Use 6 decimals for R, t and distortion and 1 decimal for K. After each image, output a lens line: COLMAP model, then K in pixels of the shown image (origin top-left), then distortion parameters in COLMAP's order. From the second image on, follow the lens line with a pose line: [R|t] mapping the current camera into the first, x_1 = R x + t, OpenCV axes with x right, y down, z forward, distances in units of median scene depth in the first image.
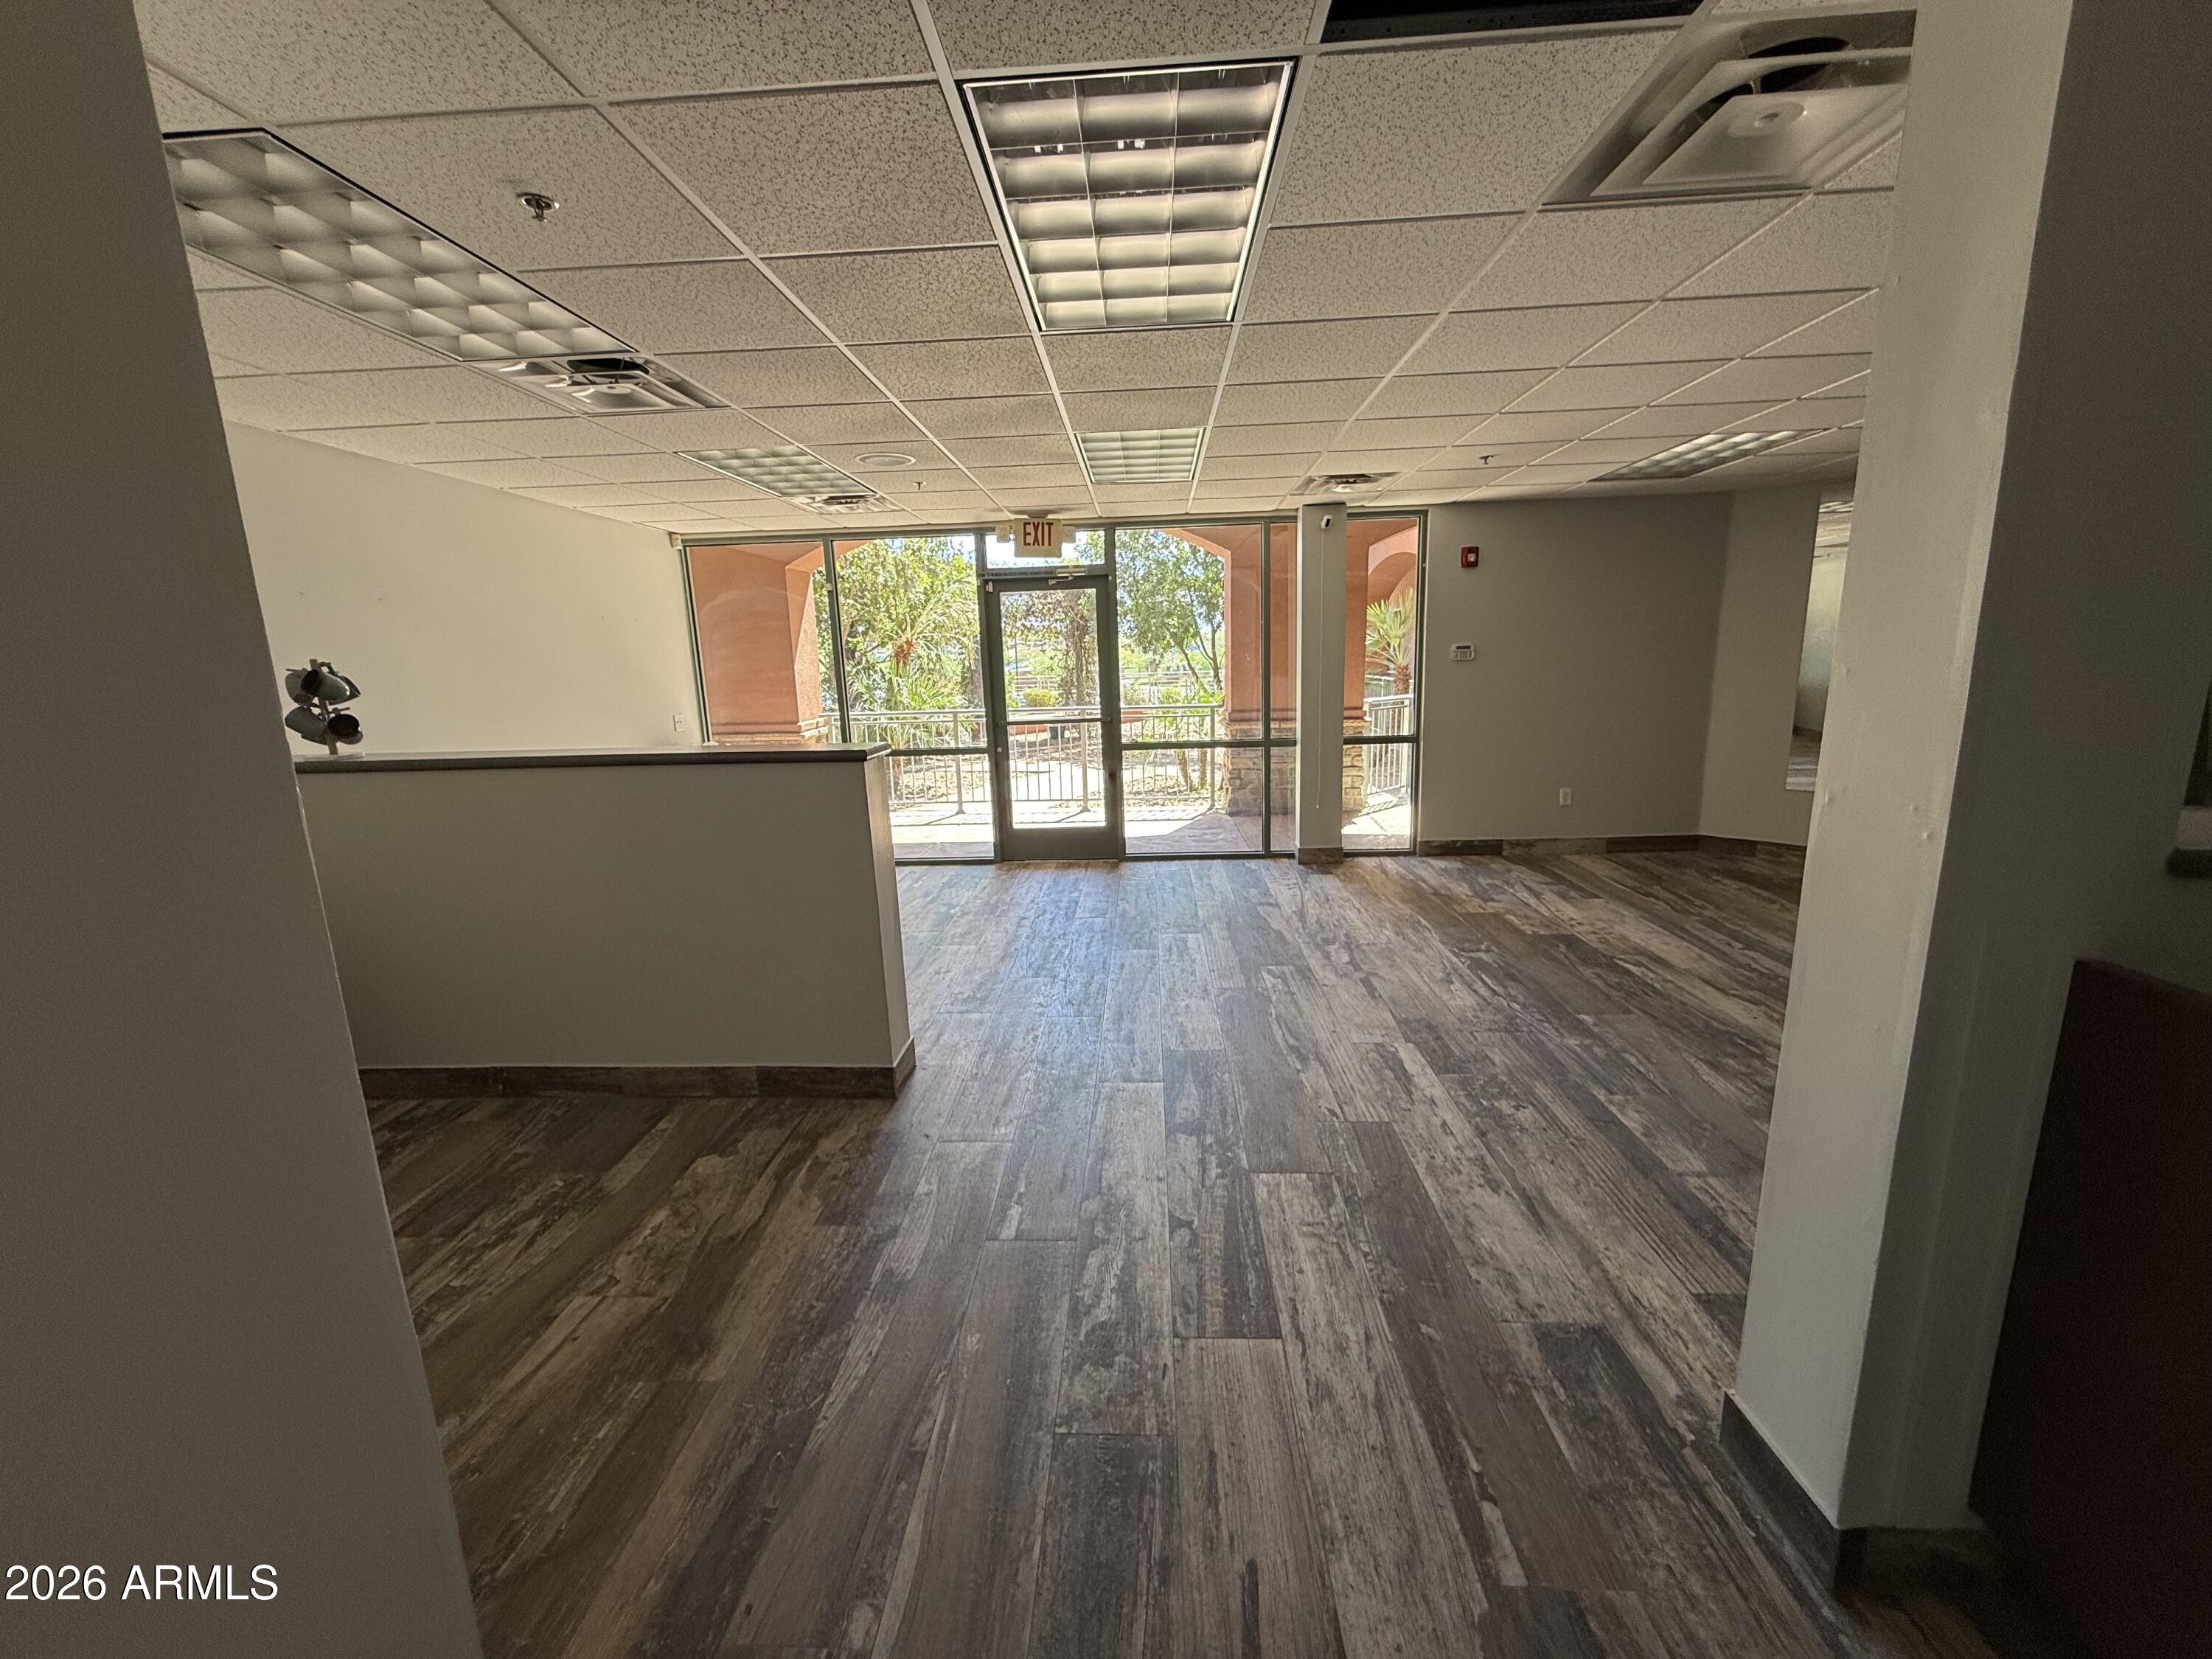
lens RADIAL K [[882.8, 0, 1104.9], [0, 882.8, 829.3], [0, 0, 1]] dist [0.000625, -0.000027]
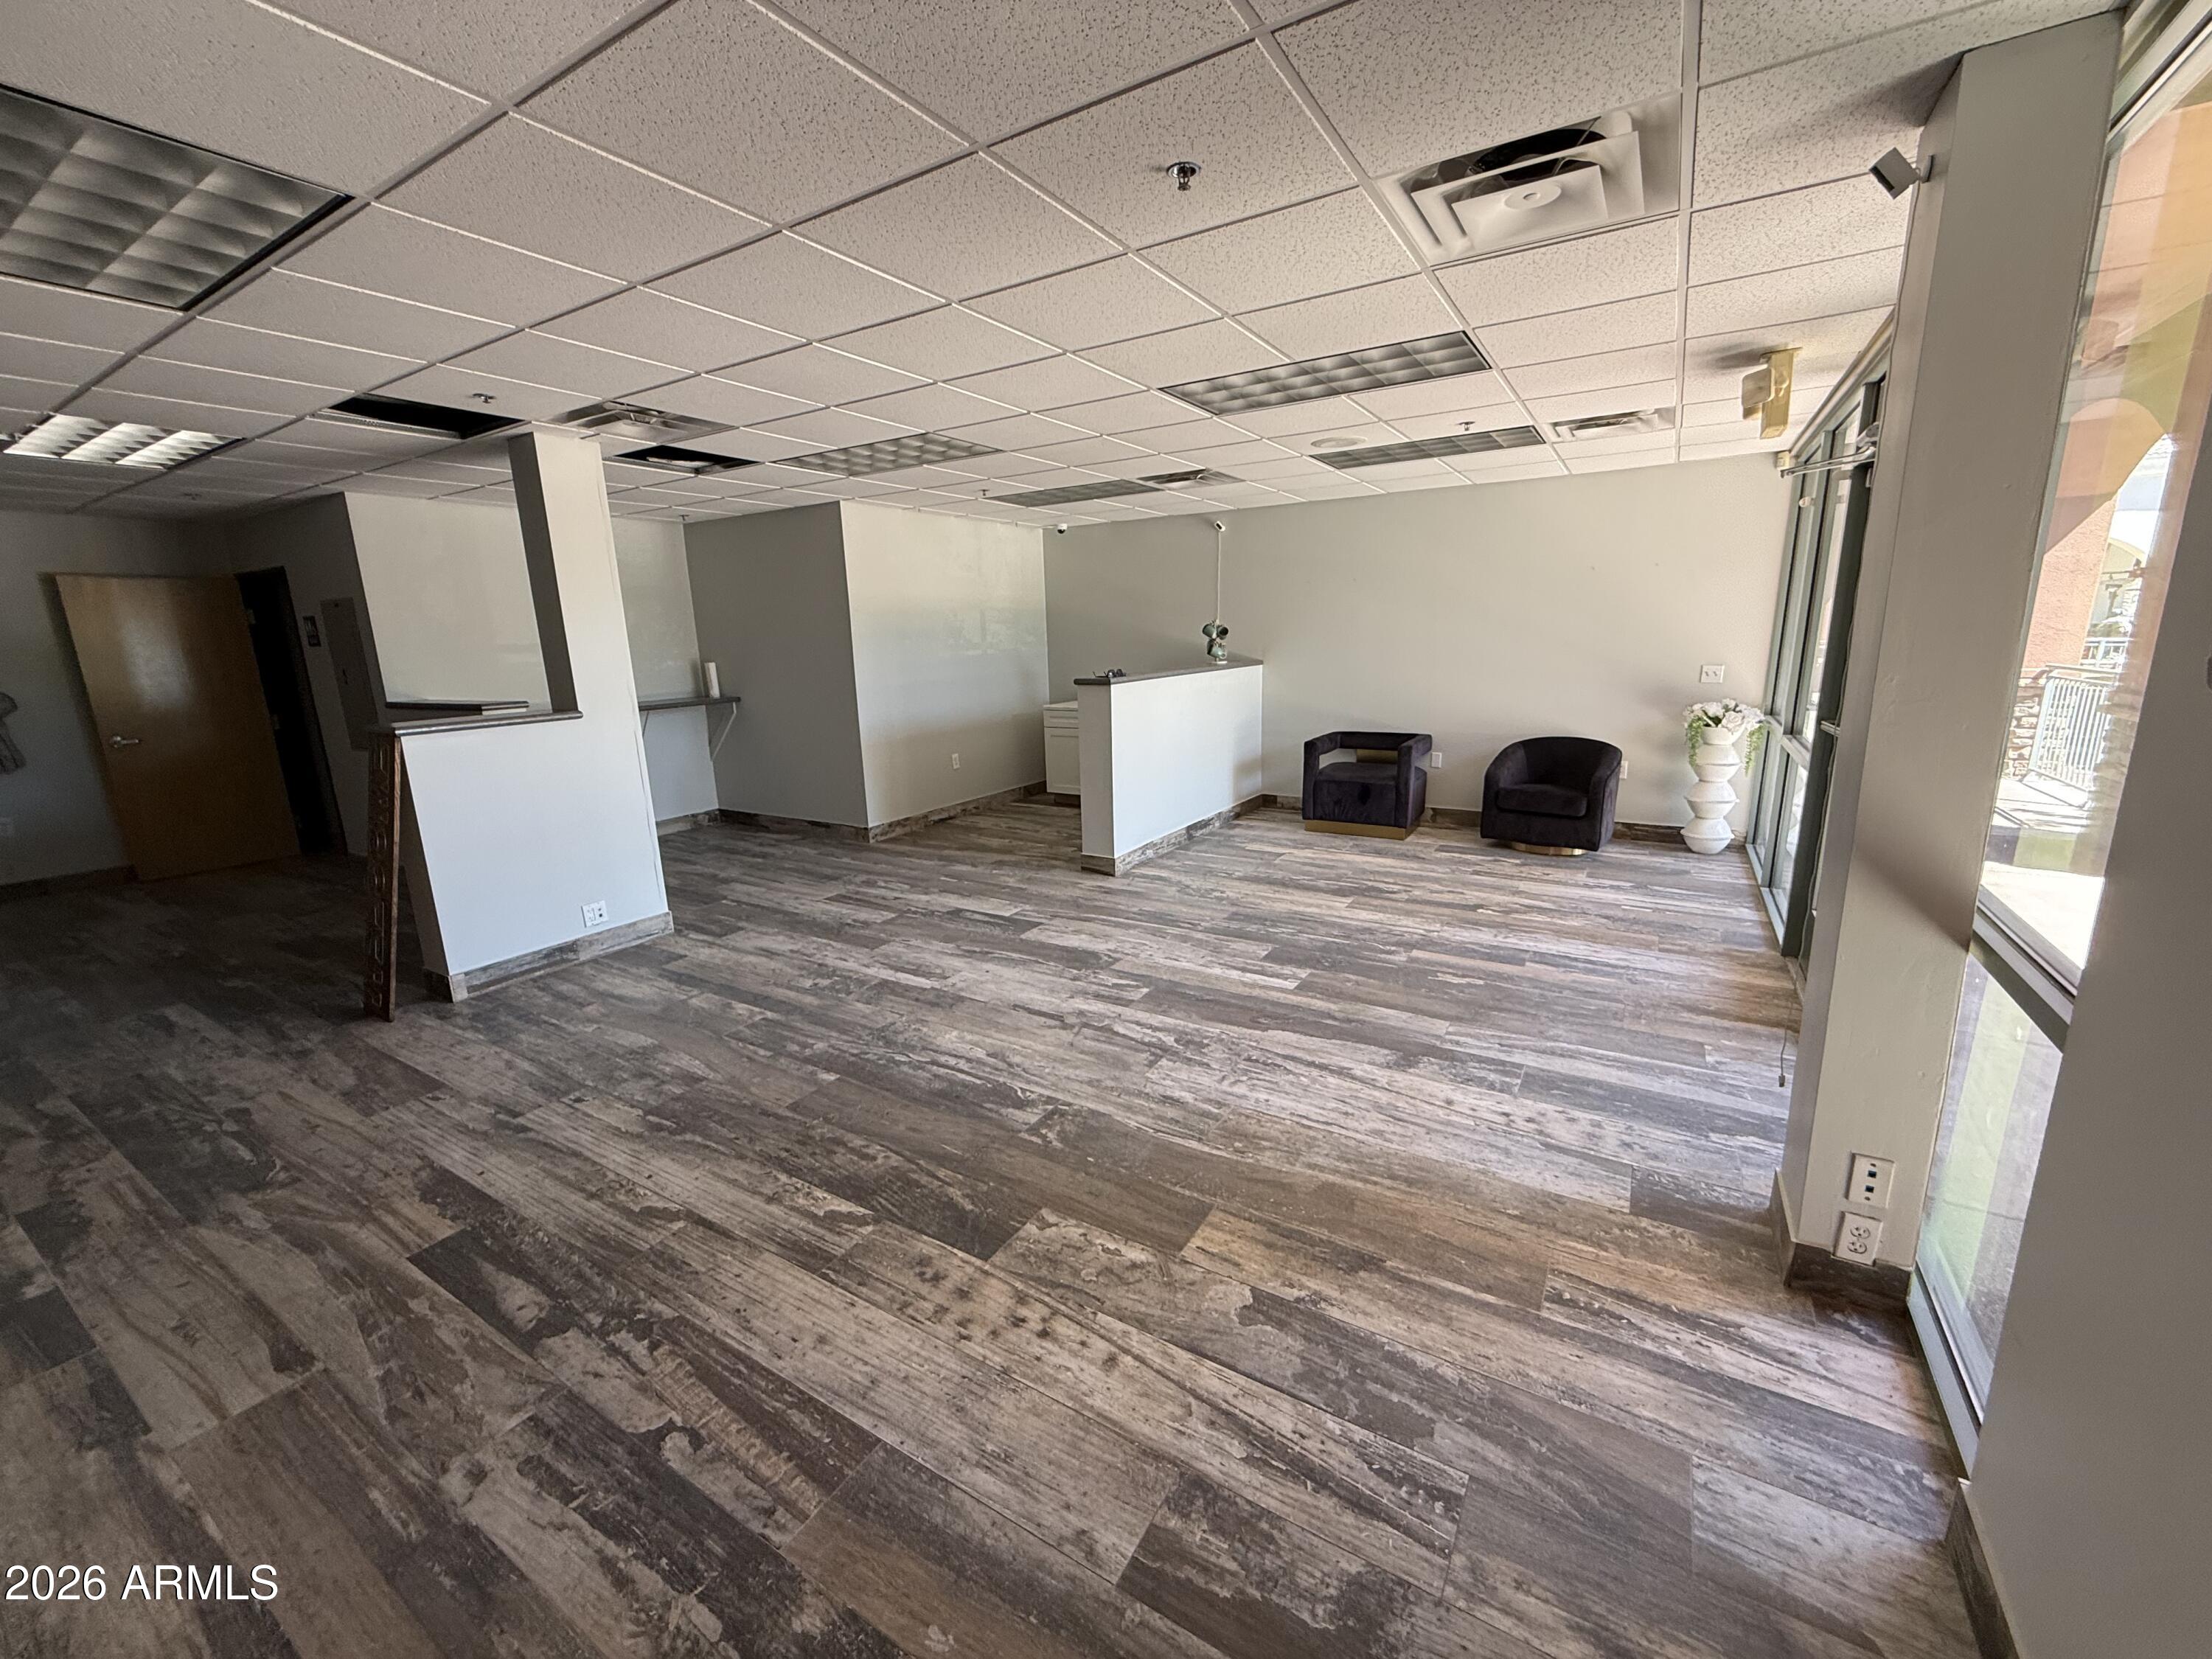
lens RADIAL K [[882.8, 0, 1101.5], [0, 882.8, 831.9], [0, 0, 1]] dist [0.000625, -0.000027]
pose [[-0.485166, 0.235621, -0.842079, 1.173957], [-0.126963, 0.933825, 0.334443, -0.361555], [0.865156, 0.269173, -0.423145, 1.655321]]
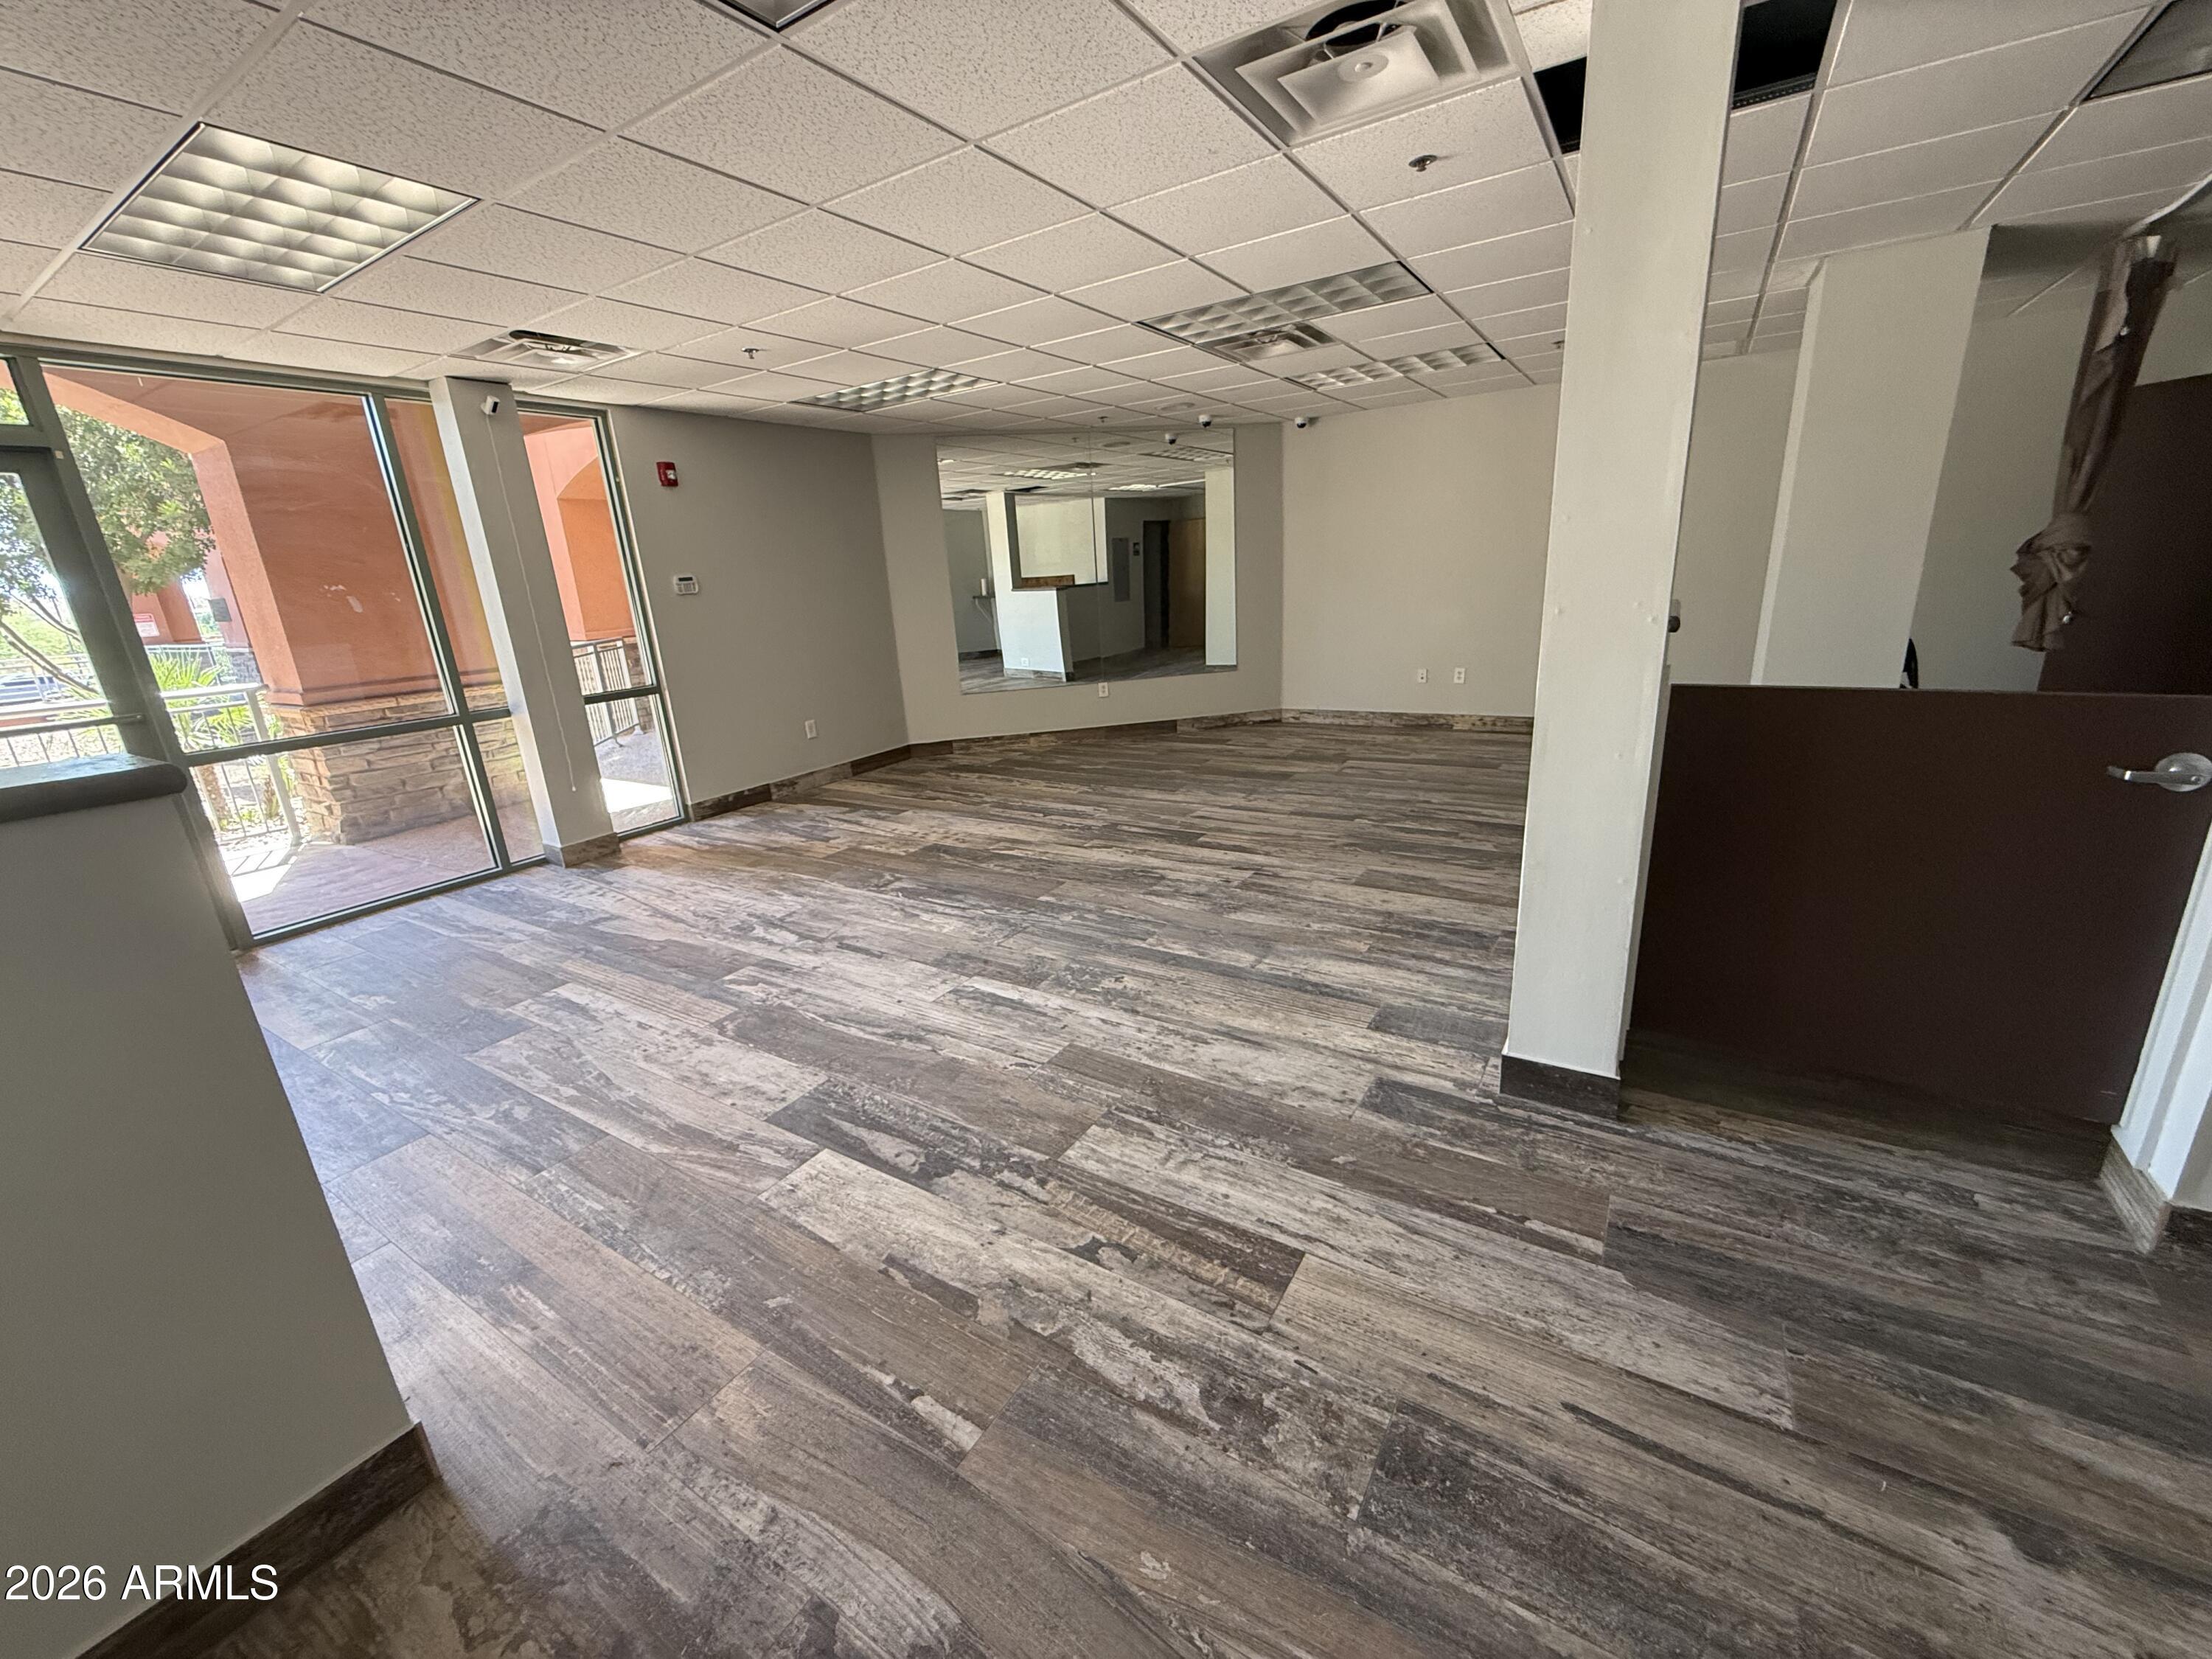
lens RADIAL K [[882.8, 0, 1102.0], [0, 882.8, 830.7], [0, 0, 1]] dist [0.000625, -0.000027]
pose [[0.493876, -0.246540, 0.833849, -0.342921], [0.210428, 0.964346, 0.160490, -0.031992], [-0.843686, 0.096203, 0.528146, 0.379165]]
